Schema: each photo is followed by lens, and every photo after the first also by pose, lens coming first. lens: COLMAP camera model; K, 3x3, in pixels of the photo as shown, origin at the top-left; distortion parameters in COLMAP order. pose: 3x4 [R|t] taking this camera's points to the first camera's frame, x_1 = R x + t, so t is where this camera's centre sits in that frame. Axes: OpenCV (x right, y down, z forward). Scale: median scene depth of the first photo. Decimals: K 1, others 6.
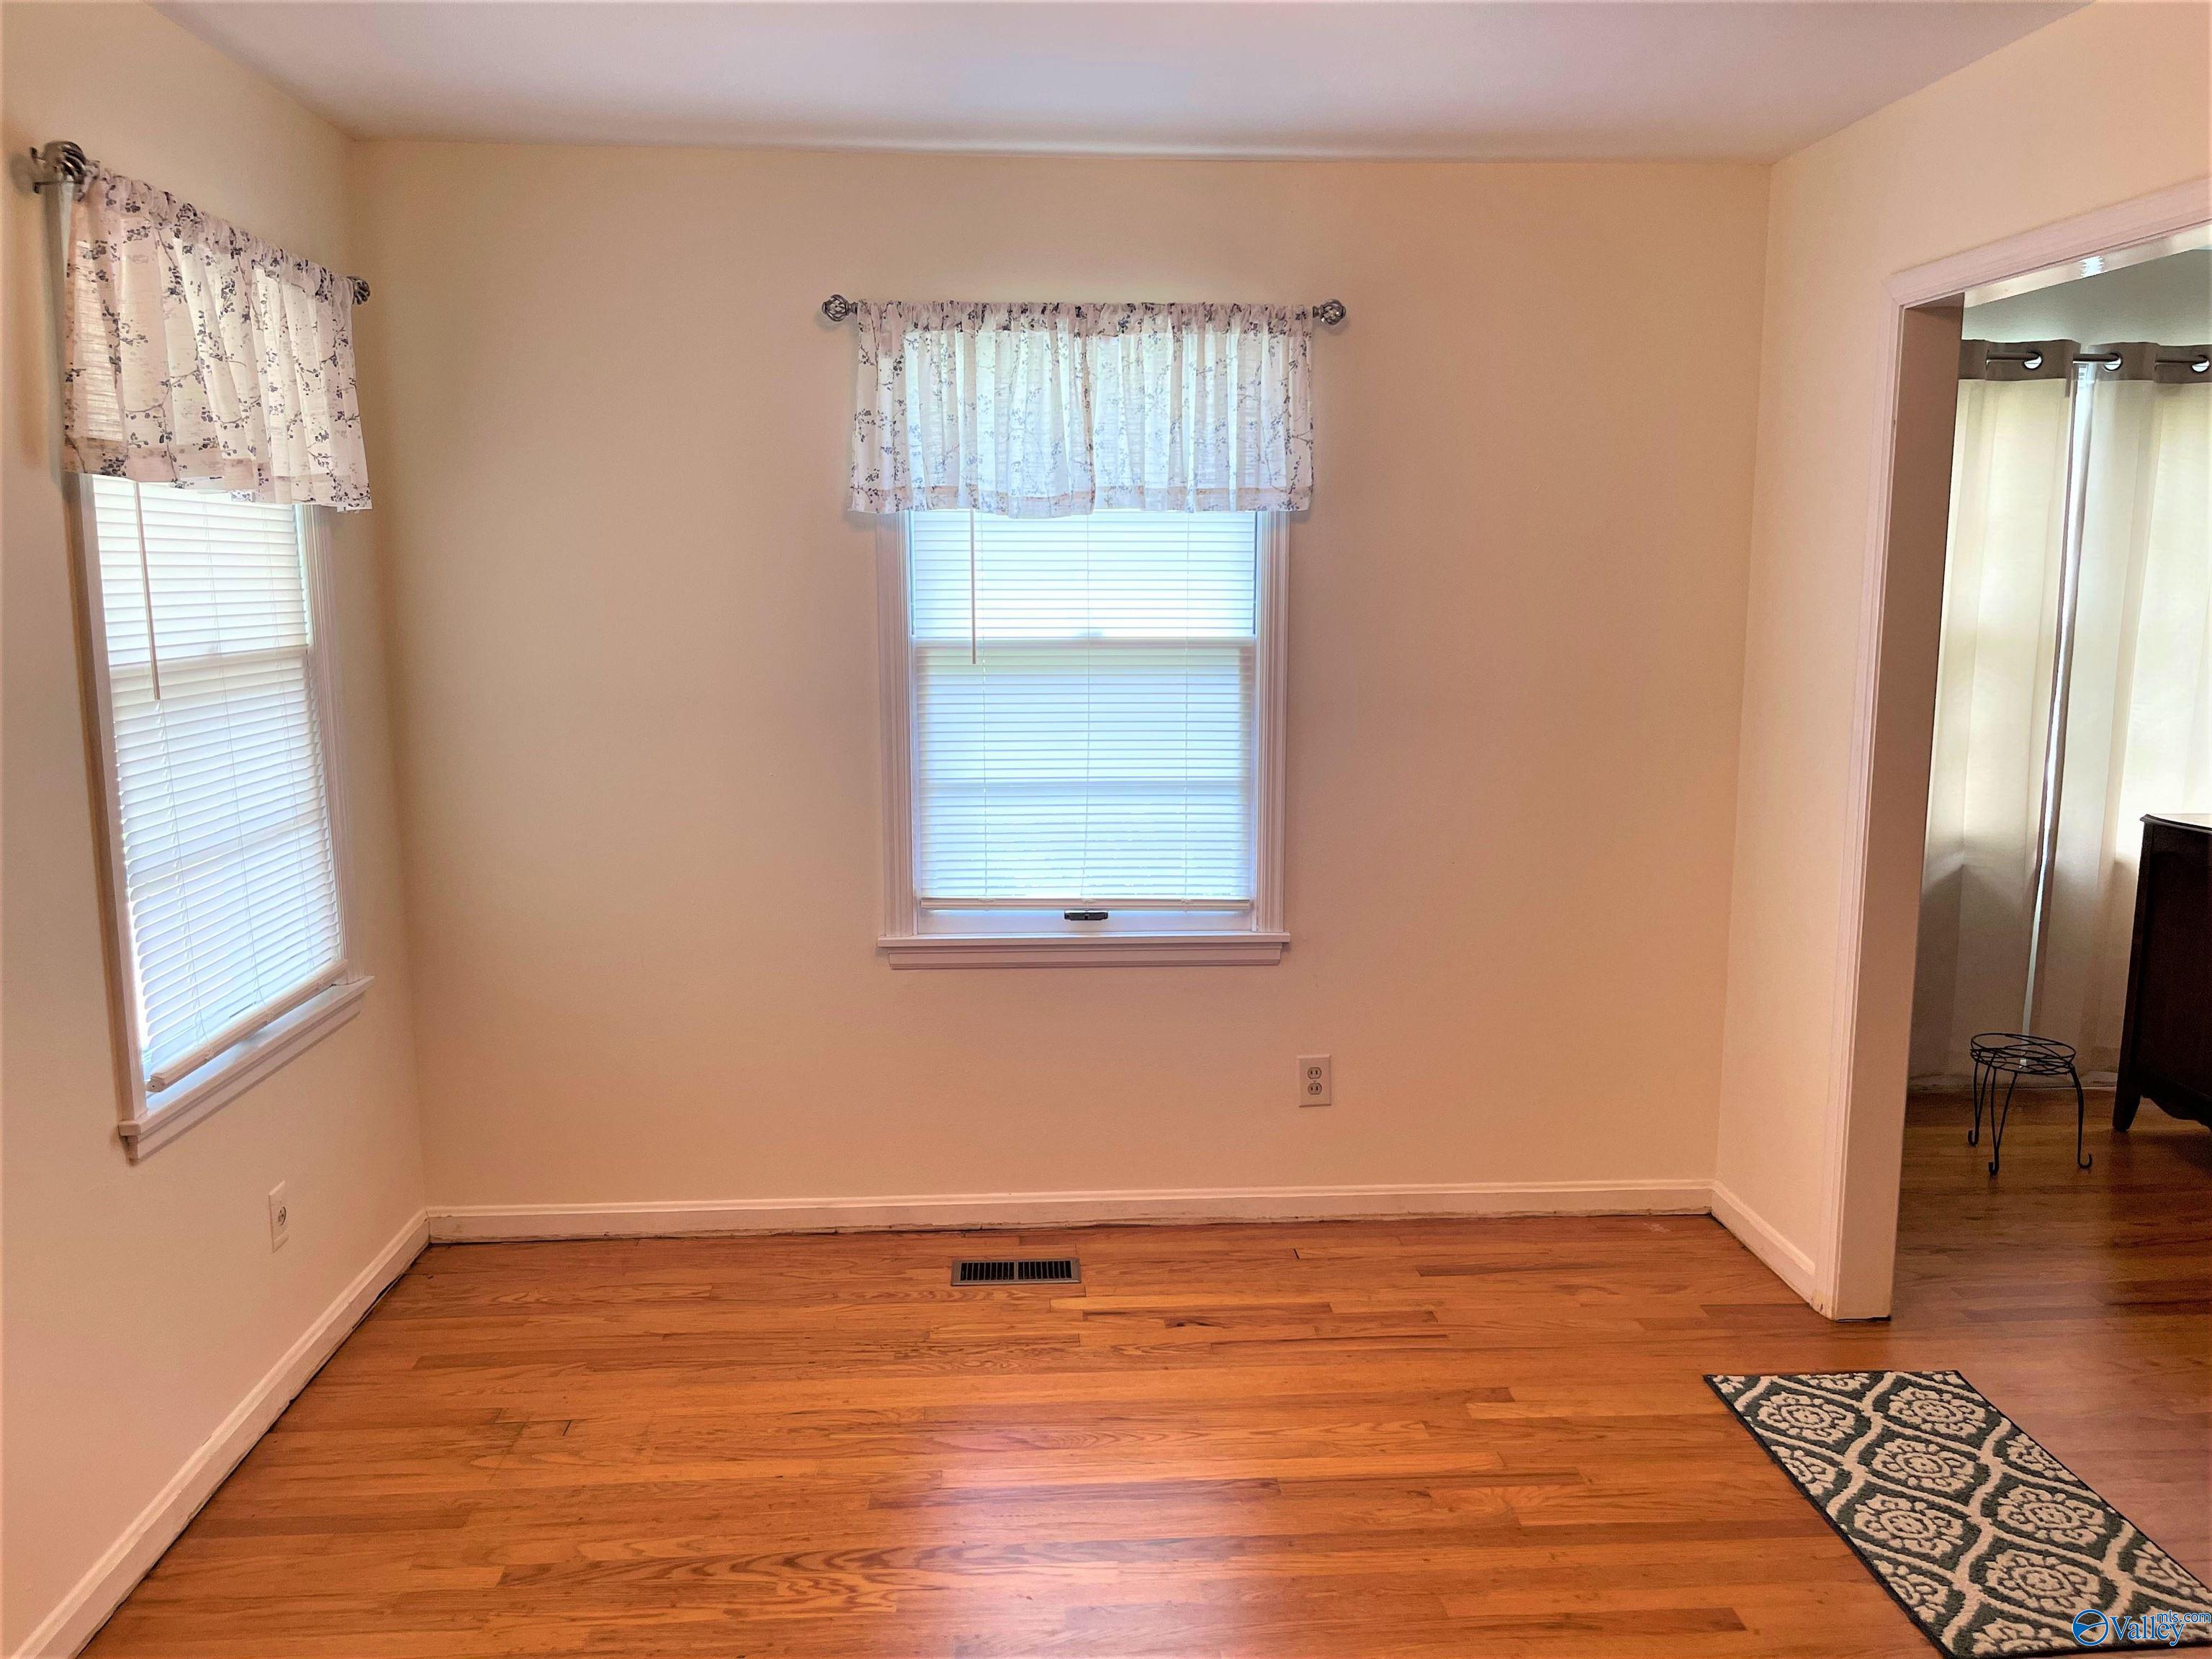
lens RADIAL K [[1709.6, 0, 1106.0], [0, 1709.6, 829.5], [0, 0, 1]] dist [0.115978, -0.169706]
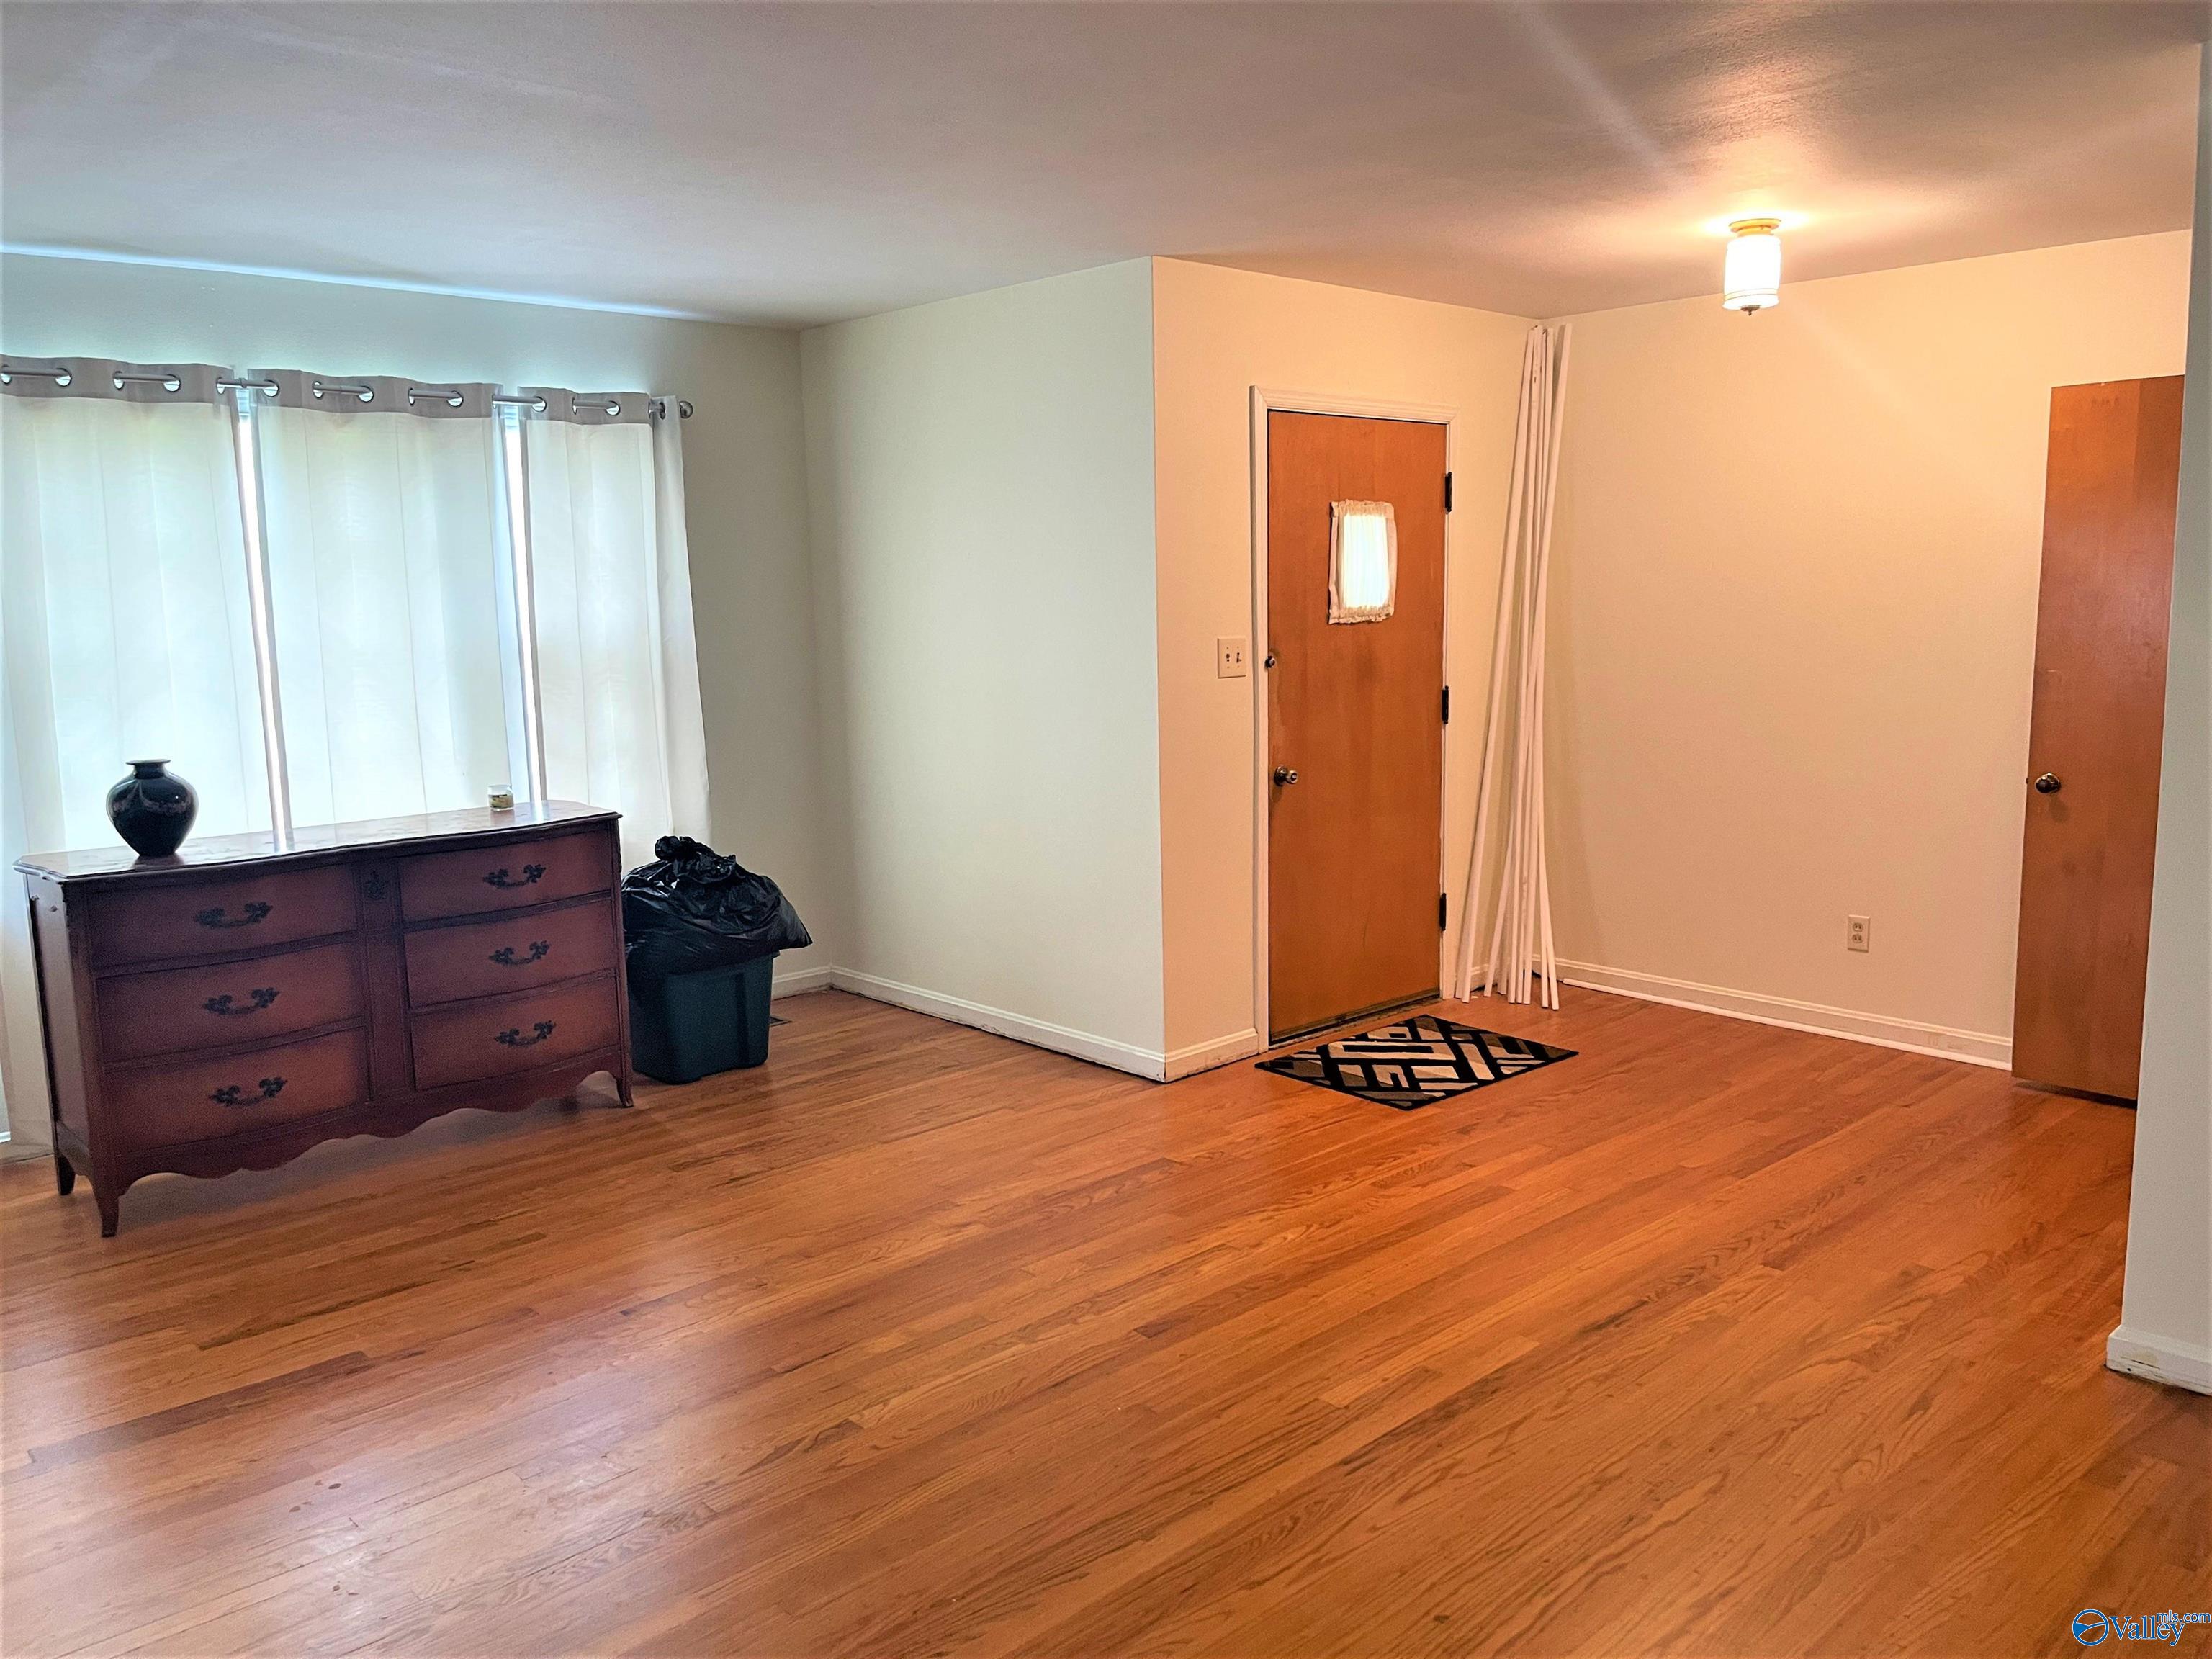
lens RADIAL K [[1690.2, 0, 1135.3], [0, 1690.2, 824.0], [0, 0, 1]] dist [0.088697, -0.160852]
pose [[0.764504, -0.108172, 0.635479, 0.702553], [0.122179, 0.992266, 0.021919, 0.041111], [-0.632935, 0.060885, 0.771807, -0.119595]]
